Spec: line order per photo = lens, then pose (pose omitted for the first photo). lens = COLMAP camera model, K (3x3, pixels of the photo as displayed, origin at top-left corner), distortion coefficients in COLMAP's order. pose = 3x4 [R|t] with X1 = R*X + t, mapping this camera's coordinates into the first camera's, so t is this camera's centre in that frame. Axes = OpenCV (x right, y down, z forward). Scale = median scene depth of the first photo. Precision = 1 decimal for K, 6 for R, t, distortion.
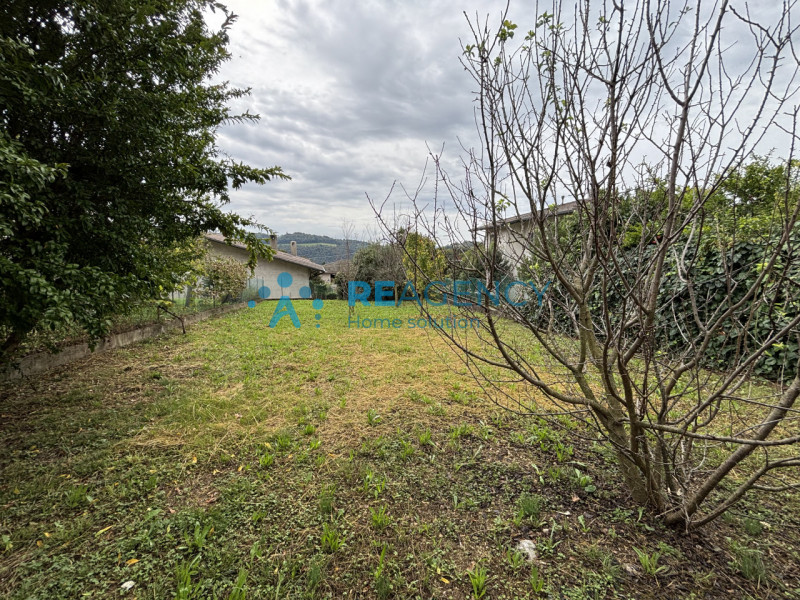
lens RADIAL K [[324.6, 0, 397.9], [0, 324.6, 300.5], [0, 0, 1]] dist [0.000870, -0.000854]
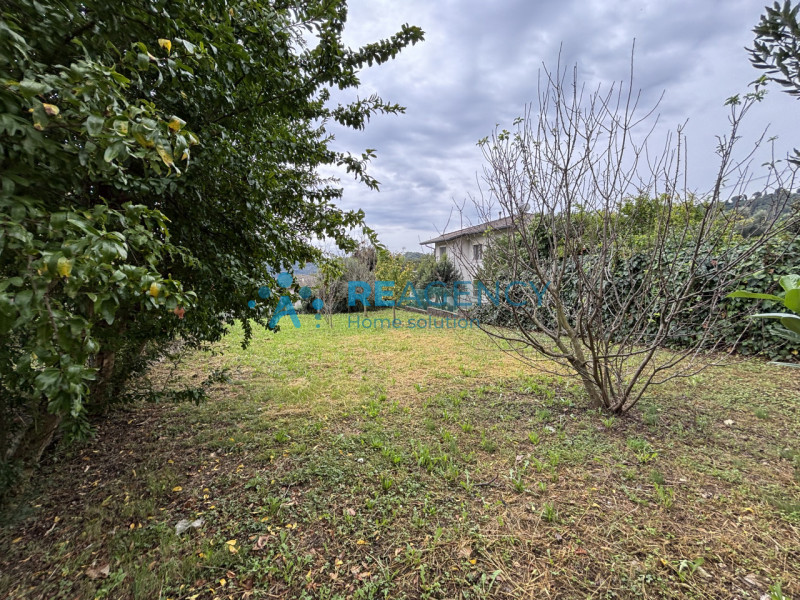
lens RADIAL K [[324.6, 0, 403.7], [0, 324.6, 299.2], [0, 0, 1]] dist [0.000870, -0.000854]
pose [[0.982612, -0.050152, 0.178770, -0.226377], [0.057588, 0.997667, -0.036651, 0.017306], [-0.176515, 0.046308, 0.983208, -0.223796]]
